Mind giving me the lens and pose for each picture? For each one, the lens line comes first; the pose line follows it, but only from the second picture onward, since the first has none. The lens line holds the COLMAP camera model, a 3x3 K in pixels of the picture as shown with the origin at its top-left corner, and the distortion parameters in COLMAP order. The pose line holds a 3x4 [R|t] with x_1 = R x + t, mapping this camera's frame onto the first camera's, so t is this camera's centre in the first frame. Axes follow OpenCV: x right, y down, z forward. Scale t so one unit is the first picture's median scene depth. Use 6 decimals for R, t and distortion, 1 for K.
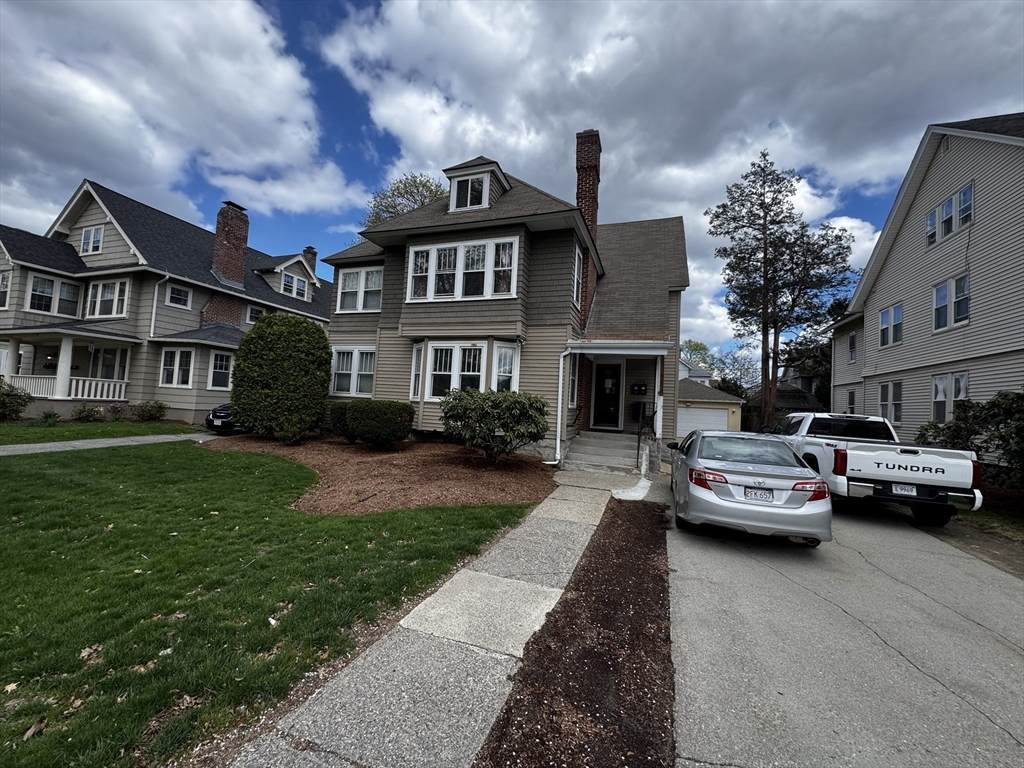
lens RADIAL K [[408.9, 0, 512.0], [0, 408.9, 384.0], [0, 0, 1]] dist [-0.003523, -0.000444]
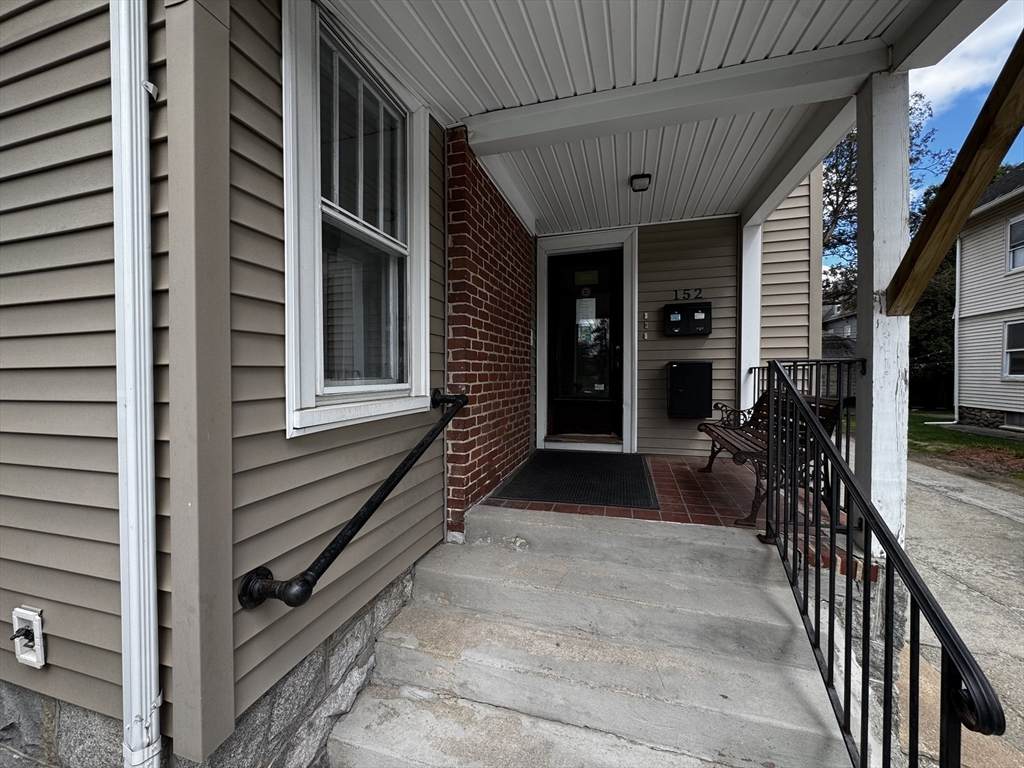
lens RADIAL K [[404.7, 0, 512.0], [0, 404.7, 380.9], [0, 0, 1]] dist [0.010496, -0.008699]
pose [[0.997380, -0.056245, 0.045504, 0.189200], [0.052802, 0.995888, 0.073613, 0.032754], [-0.049457, -0.071017, 0.996248, 0.804336]]
